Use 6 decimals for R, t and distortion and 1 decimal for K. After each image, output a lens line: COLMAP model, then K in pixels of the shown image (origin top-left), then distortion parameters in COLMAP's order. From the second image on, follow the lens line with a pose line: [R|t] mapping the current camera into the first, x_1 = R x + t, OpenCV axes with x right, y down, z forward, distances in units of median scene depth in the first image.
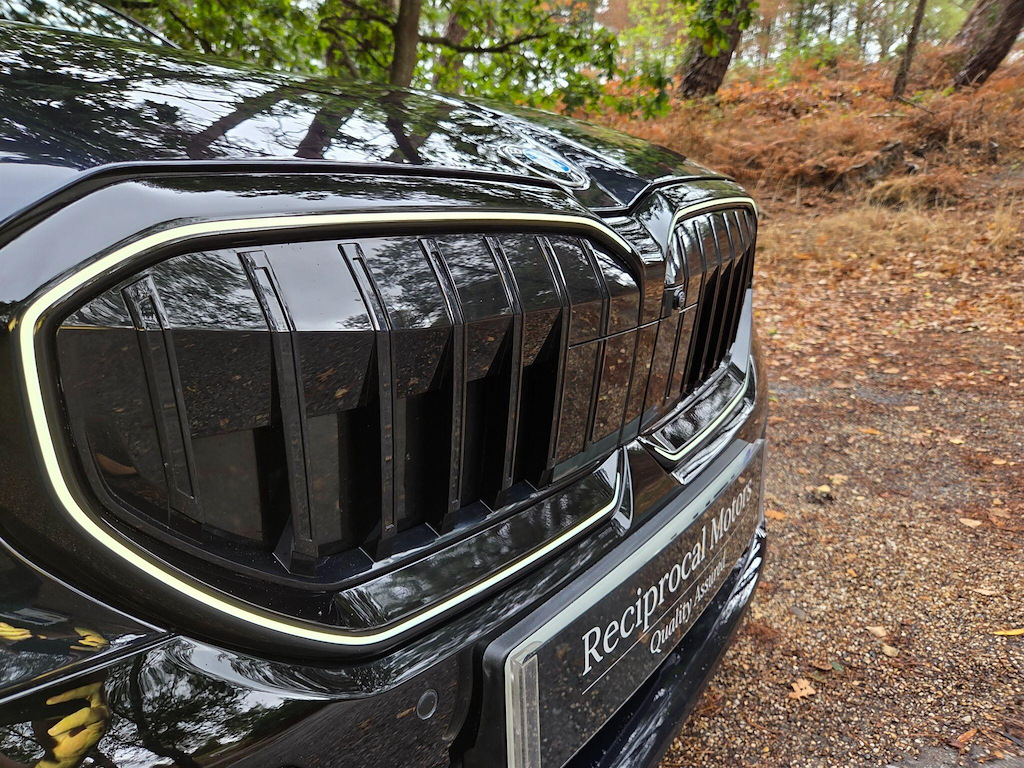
lens RADIAL K [[700.2, 0, 509.5], [0, 700.2, 387.5], [0, 0, 1]] dist [0.075462, -0.069437]
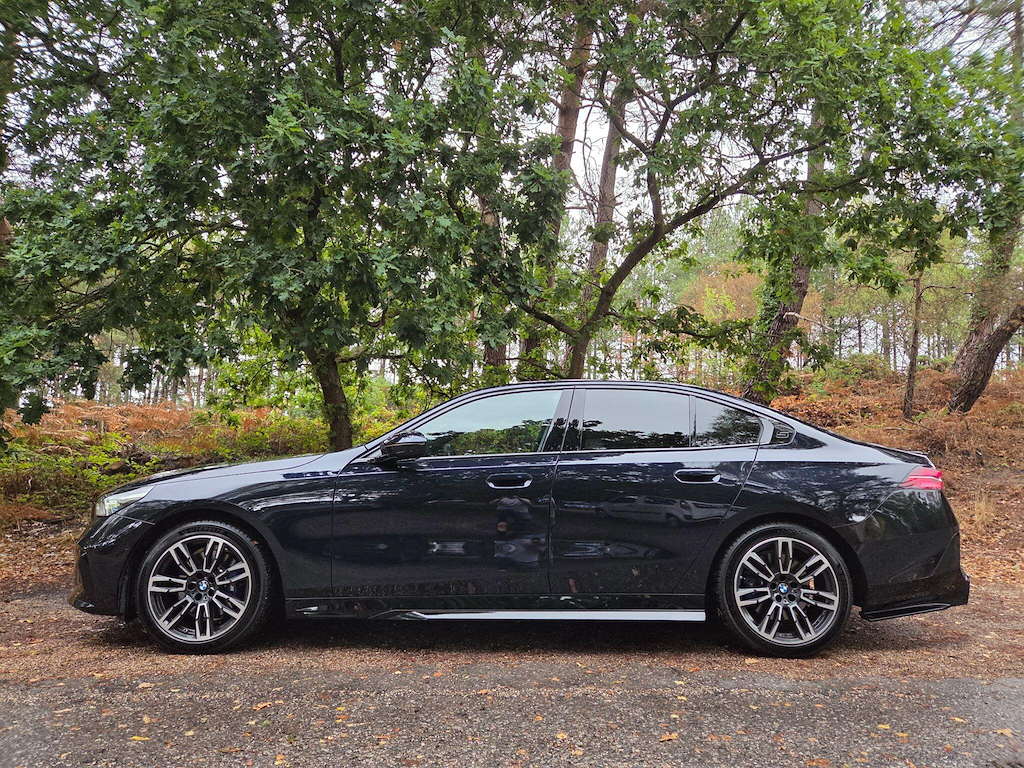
lens RADIAL K [[684.1, 0, 512.0], [0, 684.1, 384.0], [0, 0, 1]] dist [0.078179, -0.071334]
pose [[0.996379, 0.007774, -0.084666, -0.136944], [-0.038485, 0.929192, -0.367588, 0.082223], [0.075813, 0.369515, 0.926127, -0.431593]]
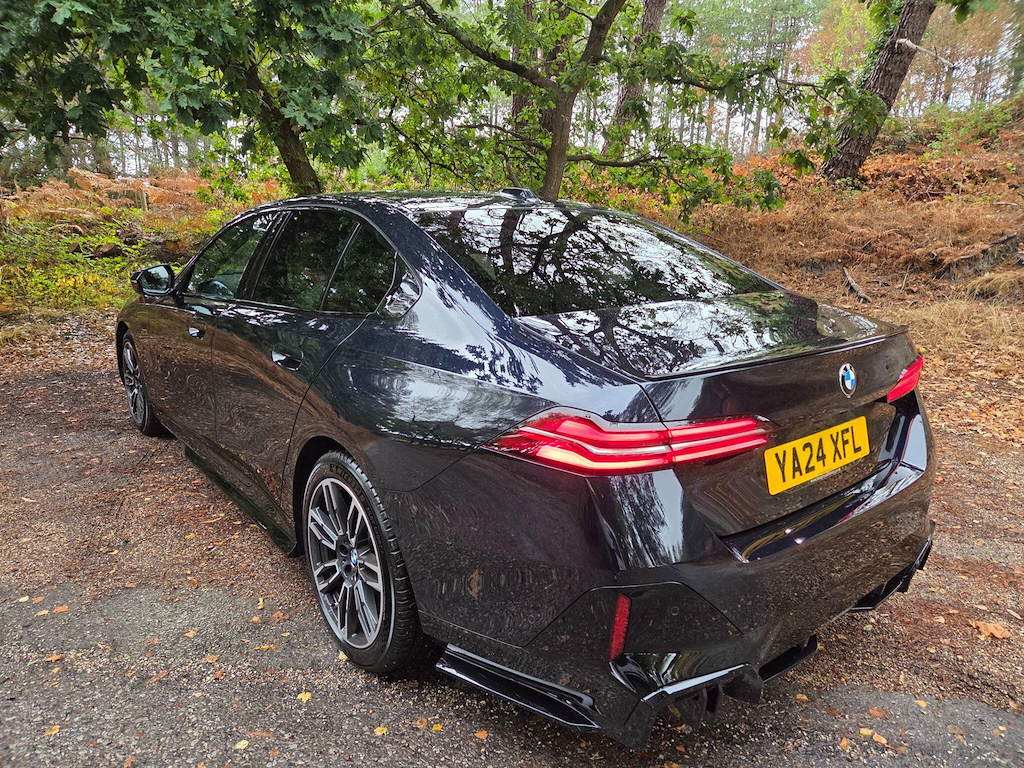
lens RADIAL K [[684.7, 0, 512.8], [0, 684.7, 377.0], [0, 0, 1]] dist [0.073530, -0.067042]
pose [[0.966529, 0.072246, -0.246174, 0.106083], [-0.081612, 0.996269, -0.028047, -0.046888], [0.243229, 0.047199, 0.968820, -0.207210]]
